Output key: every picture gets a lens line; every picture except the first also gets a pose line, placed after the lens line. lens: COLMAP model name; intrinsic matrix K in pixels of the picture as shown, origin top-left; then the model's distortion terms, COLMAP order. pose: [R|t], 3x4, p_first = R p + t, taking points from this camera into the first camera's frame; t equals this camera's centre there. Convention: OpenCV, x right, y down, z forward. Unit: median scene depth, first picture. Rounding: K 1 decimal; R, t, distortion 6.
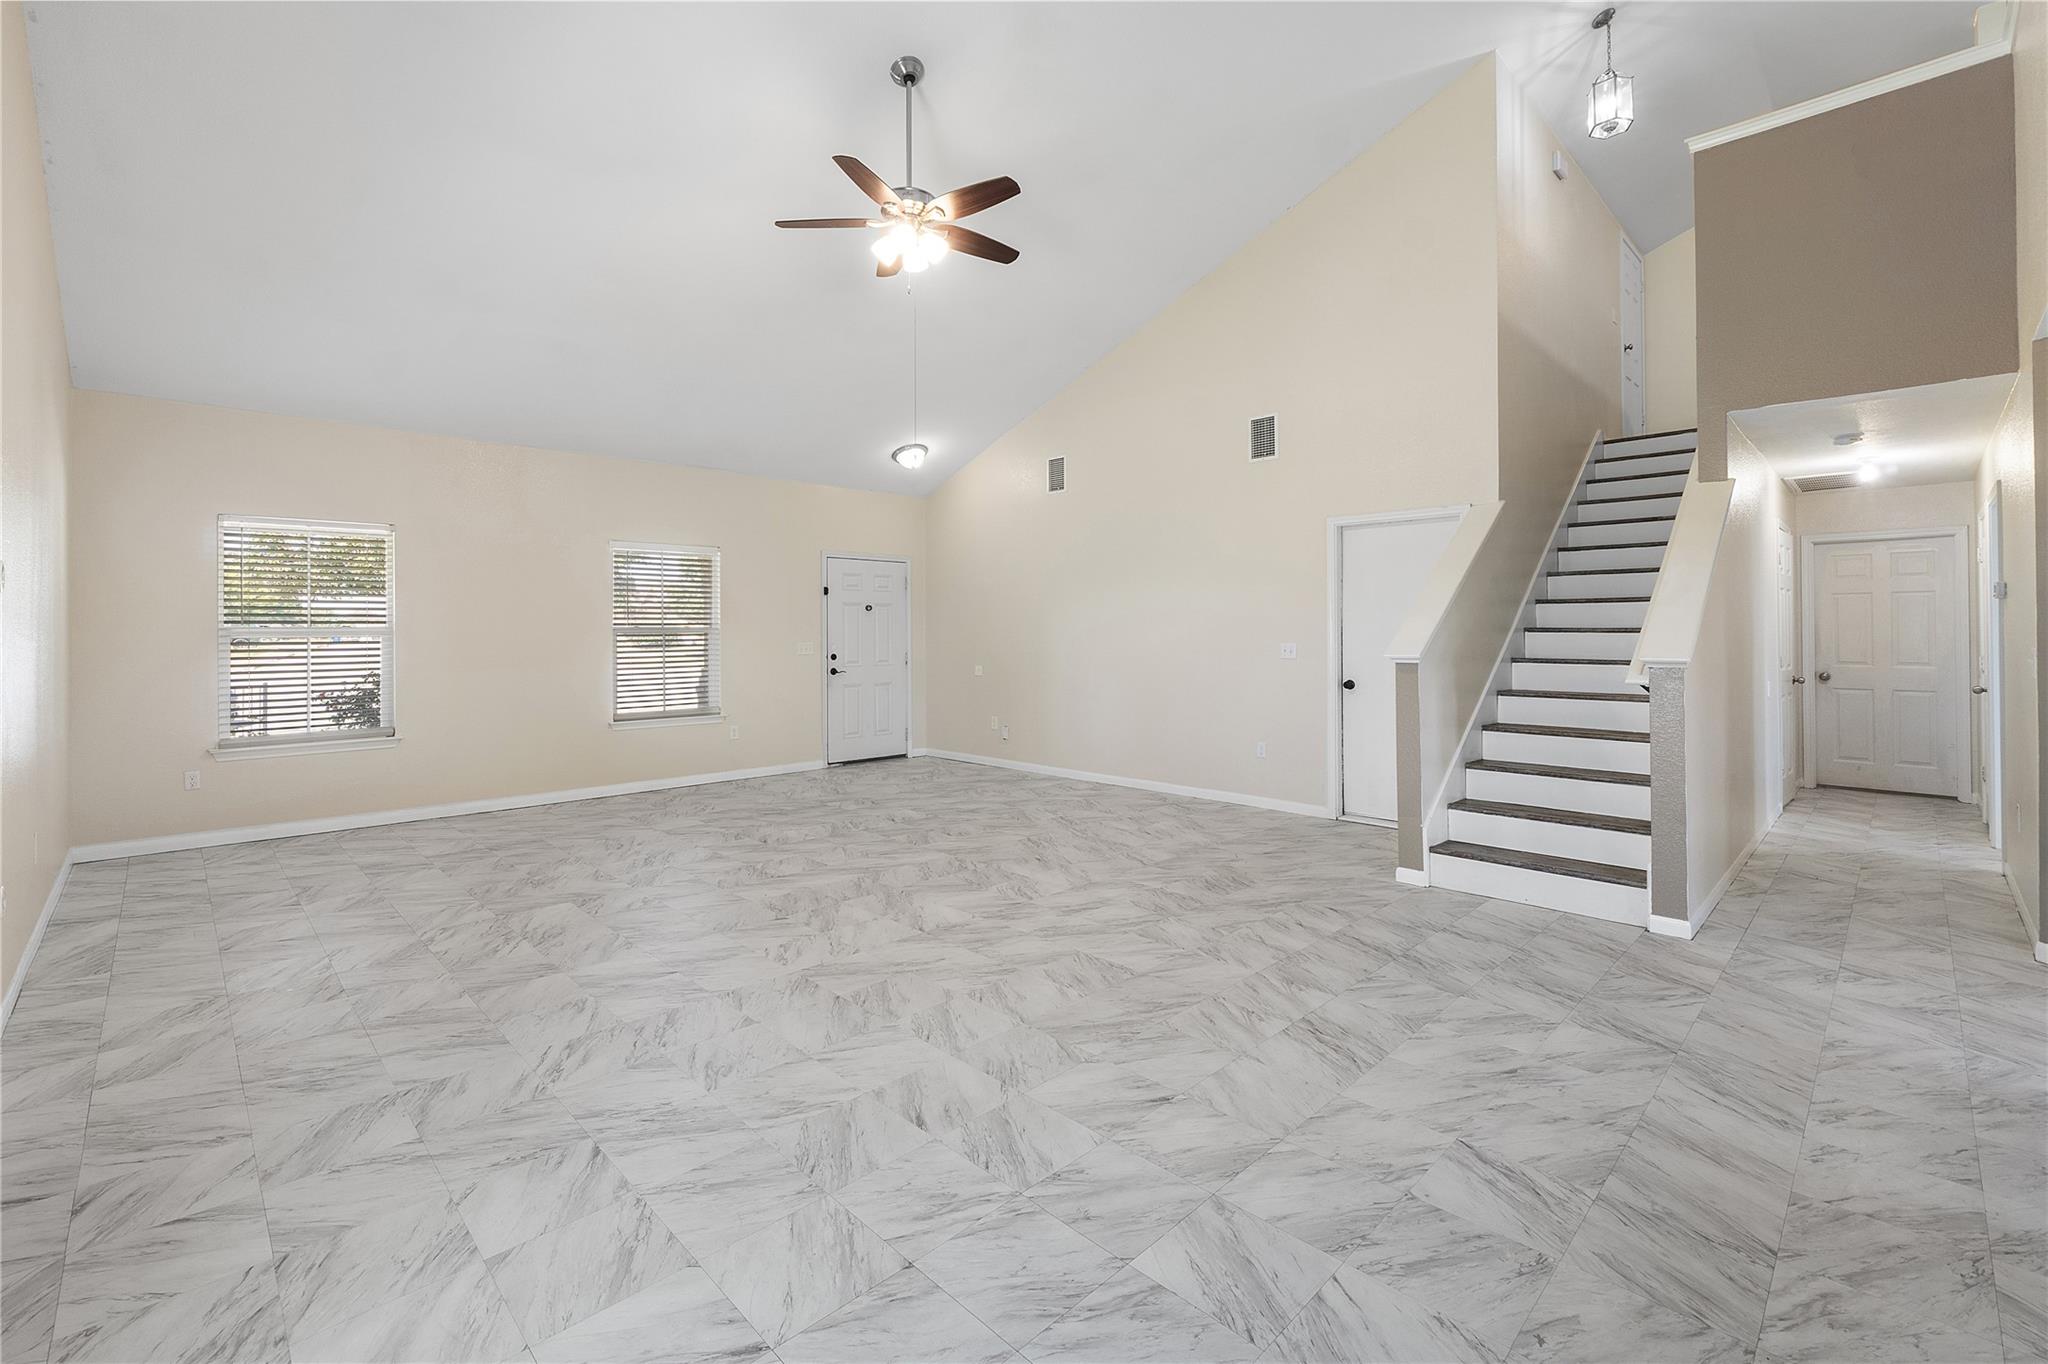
lens RADIAL K [[882.3, 0, 1014.5], [0, 882.3, 624.8], [0, 0, 1]] dist [-0.004629, 0.000419]
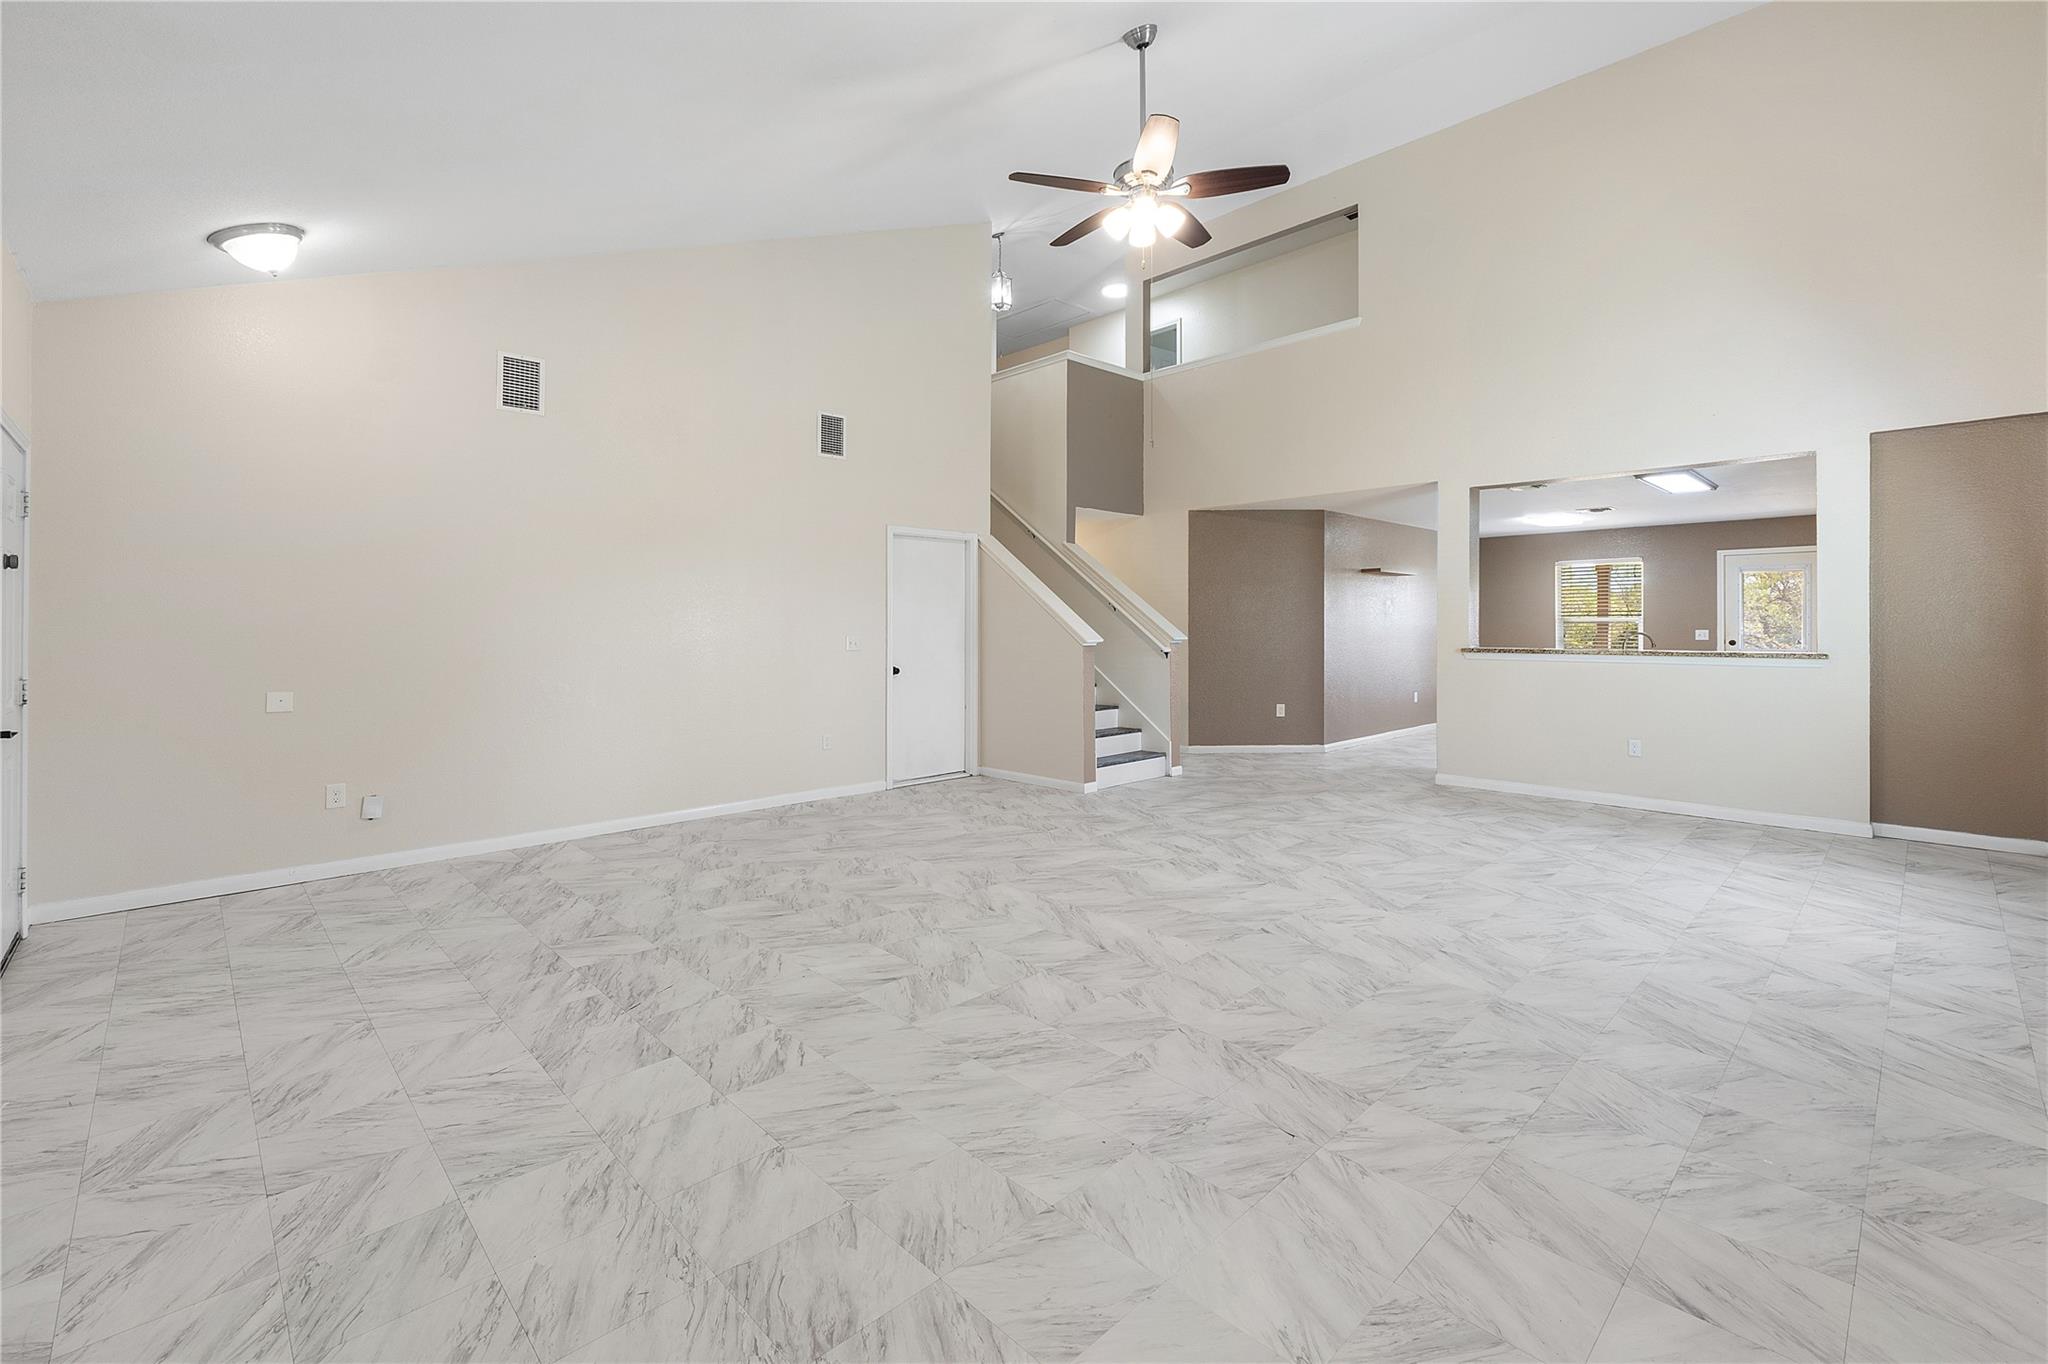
lens RADIAL K [[882.3, 0, 1024.9], [0, 882.3, 621.4], [0, 0, 1]] dist [-0.004629, 0.000419]
pose [[0.000858, 0.008551, 0.999963, -1.547099], [-0.005837, 0.999946, -0.008546, 0.022757], [-0.999983, -0.005830, 0.000908, 1.623959]]
